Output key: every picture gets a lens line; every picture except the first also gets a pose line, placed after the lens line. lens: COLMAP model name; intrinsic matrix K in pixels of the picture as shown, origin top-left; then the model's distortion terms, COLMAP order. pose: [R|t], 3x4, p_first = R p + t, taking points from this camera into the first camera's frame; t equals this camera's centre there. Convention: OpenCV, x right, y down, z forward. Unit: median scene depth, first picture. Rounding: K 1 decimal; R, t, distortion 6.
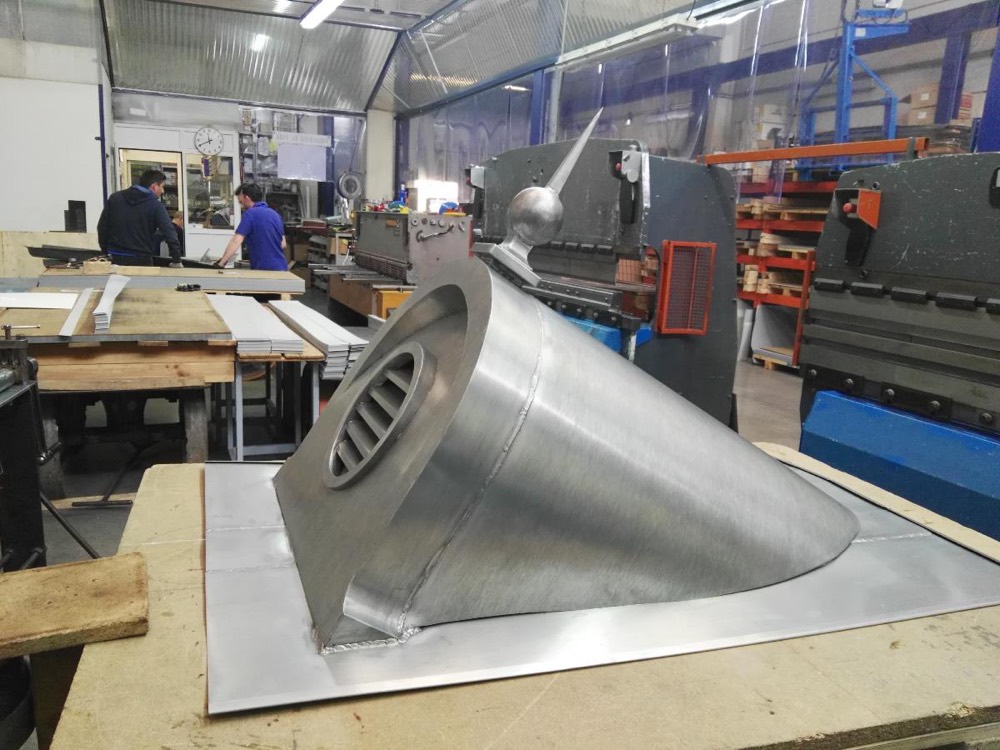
lens RADIAL K [[806.9, 0, 483.6], [0, 806.9, 390.9], [0, 0, 1]] dist [0.058342, -0.131999]
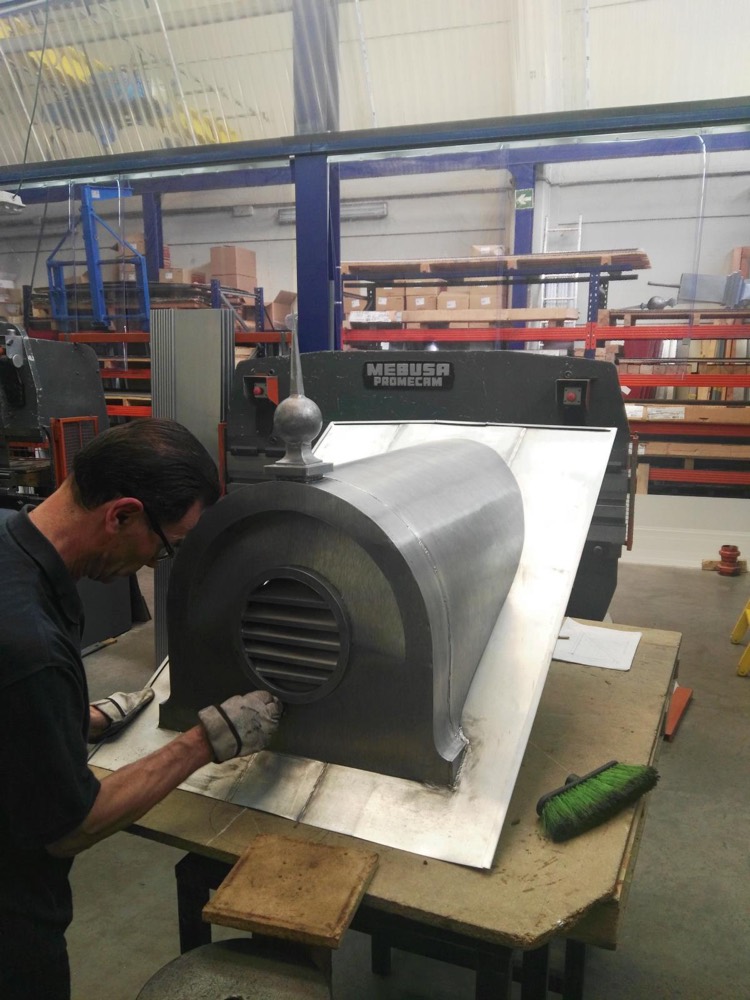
lens RADIAL K [[814.9, 0, 380.4], [0, 814.9, 498.2], [0, 0, 1]] dist [0.063016, -0.135668]
pose [[0.656991, -0.180025, 0.732089, -0.295499], [0.187875, 0.979531, 0.072269, -0.088835], [-0.730113, 0.090061, 0.677365, 0.006482]]
